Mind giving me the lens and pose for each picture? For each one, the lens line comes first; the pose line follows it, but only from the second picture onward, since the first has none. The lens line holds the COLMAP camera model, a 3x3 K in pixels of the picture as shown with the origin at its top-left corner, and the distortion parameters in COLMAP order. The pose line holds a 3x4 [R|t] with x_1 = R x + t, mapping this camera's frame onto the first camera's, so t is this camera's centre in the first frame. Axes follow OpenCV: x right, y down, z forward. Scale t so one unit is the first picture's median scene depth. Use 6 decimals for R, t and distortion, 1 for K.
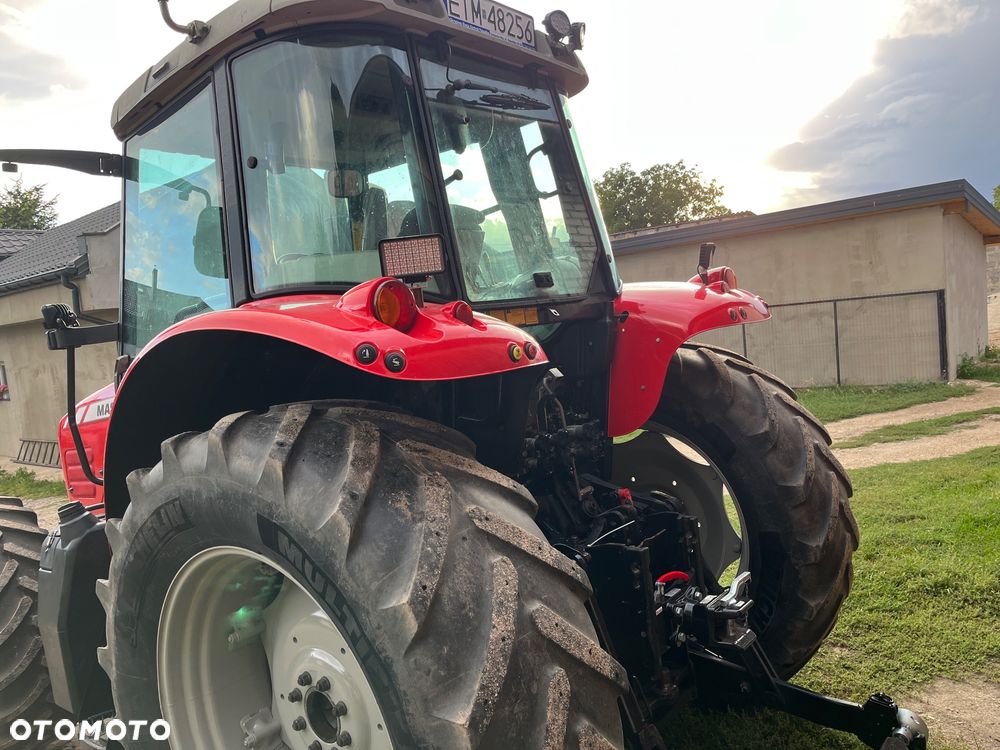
lens RADIAL K [[759.1, 0, 498.8], [0, 759.1, 373.1], [0, 0, 1]] dist [0.058235, -0.075063]
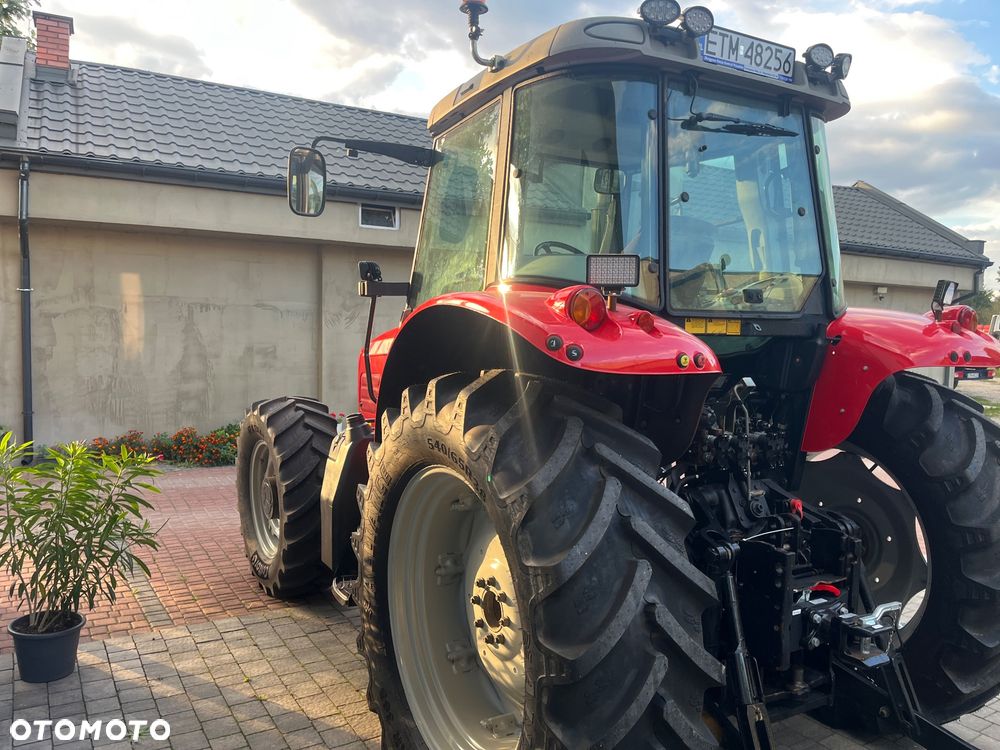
lens RADIAL K [[766.6, 0, 489.7], [0, 766.6, 374.8], [0, 0, 1]] dist [0.031504, -0.017928]
pose [[0.920923, 0.175029, -0.348231, 0.114369], [-0.161366, 0.984542, 0.068110, -0.025495], [0.354769, -0.006531, 0.934931, -0.169126]]
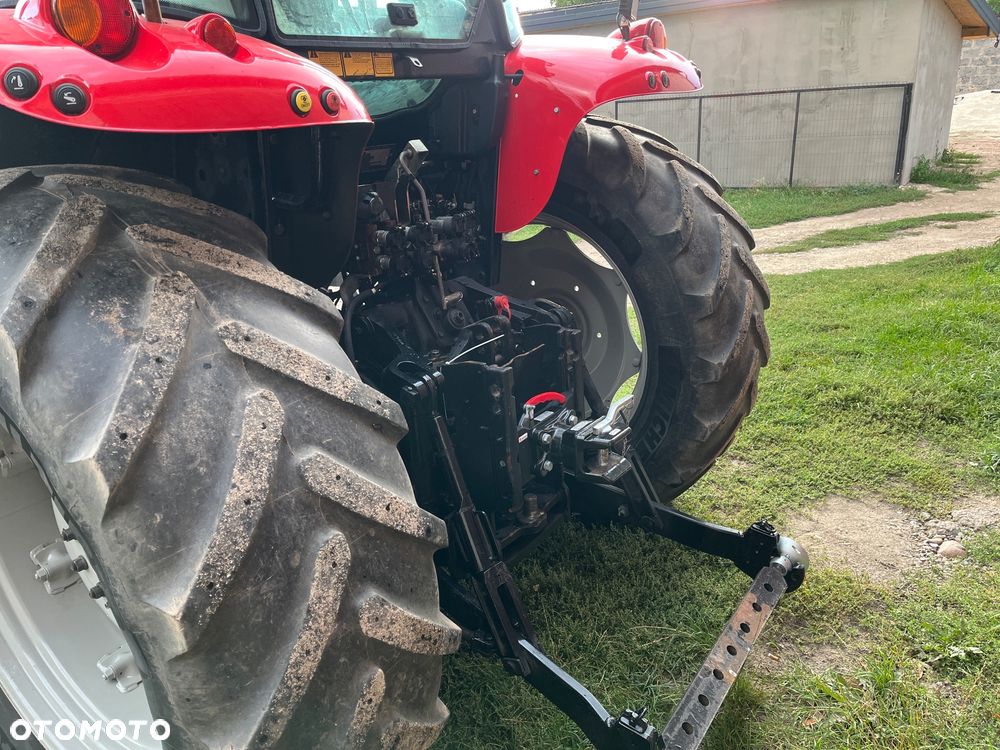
lens RADIAL K [[753.7, 0, 503.3], [0, 753.7, 378.5], [0, 0, 1]] dist [0.061512, -0.081699]
pose [[0.997545, 0.018623, 0.067514, 0.113603], [-0.036263, 0.962056, 0.270431, 0.015142], [-0.059916, -0.272215, 0.960369, 0.178215]]
